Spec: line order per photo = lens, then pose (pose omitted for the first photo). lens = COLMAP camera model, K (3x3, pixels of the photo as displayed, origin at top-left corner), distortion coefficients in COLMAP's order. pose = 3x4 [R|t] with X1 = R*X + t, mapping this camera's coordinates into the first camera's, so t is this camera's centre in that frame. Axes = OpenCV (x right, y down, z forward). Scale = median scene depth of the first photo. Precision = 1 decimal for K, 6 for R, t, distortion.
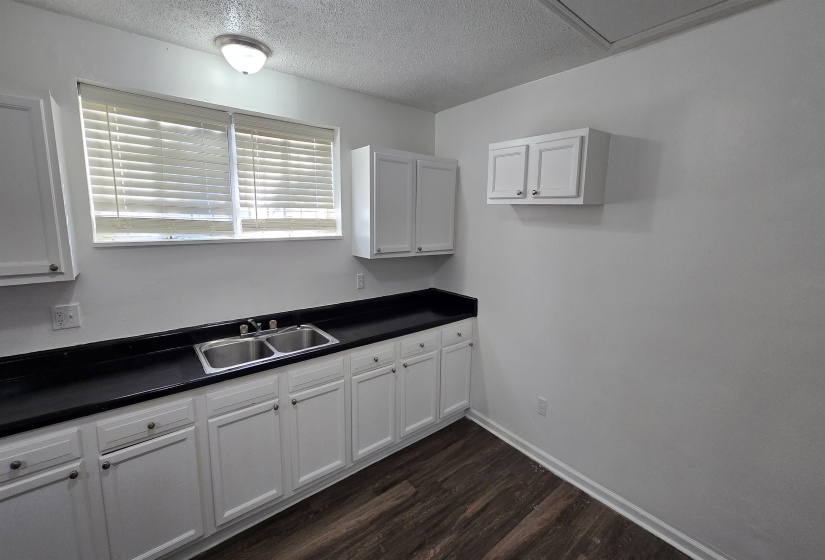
lens RADIAL K [[339.9, 0, 410.1], [0, 339.9, 267.8], [0, 0, 1]] dist [0.003129, 0.001231]
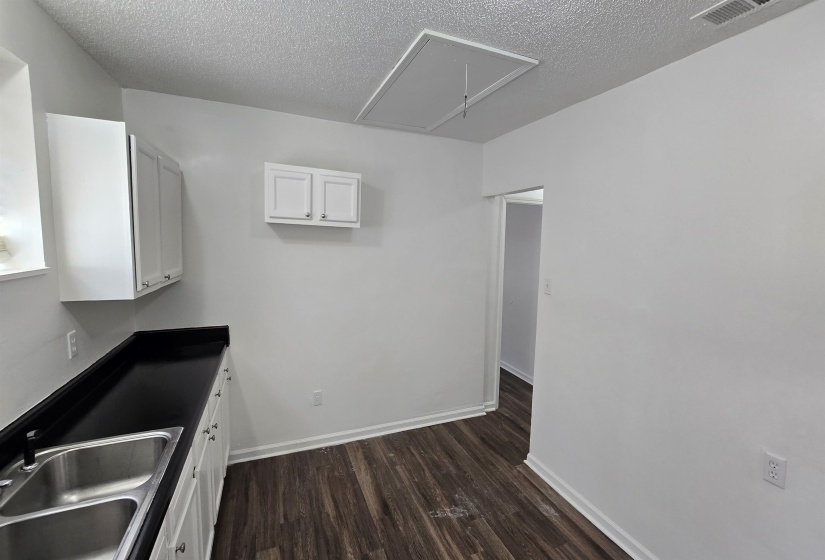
lens RADIAL K [[339.9, 0, 410.2], [0, 339.9, 274.0], [0, 0, 1]] dist [0.003129, 0.001231]
pose [[0.288538, -0.102668, 0.951948, -0.637607], [0.120569, 0.990216, 0.070250, -0.061156], [-0.949847, 0.094506, 0.298094, 0.344121]]
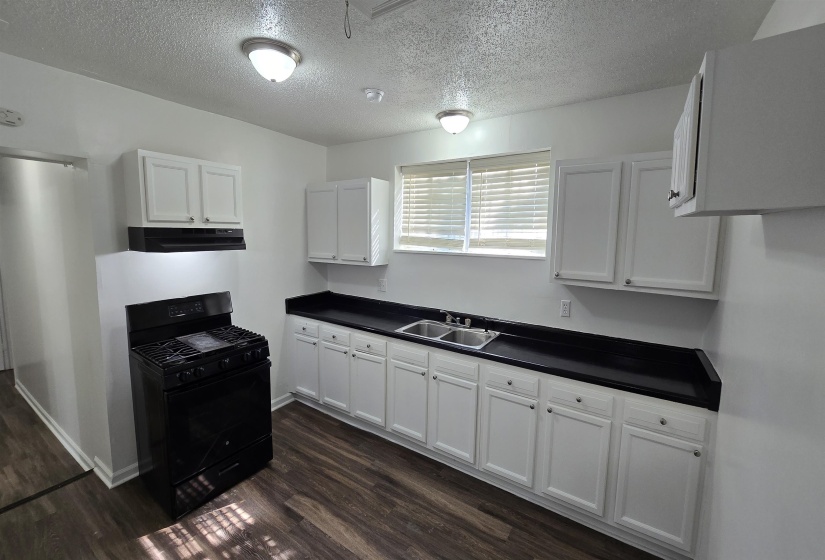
lens RADIAL K [[339.9, 0, 416.1], [0, 339.9, 277.3], [0, 0, 1]] dist [0.003129, 0.001231]
pose [[0.315325, 0.115204, -0.941965, 0.700761], [-0.152501, 0.985855, 0.069522, -0.054727], [0.936650, 0.121729, 0.328433, 0.392931]]
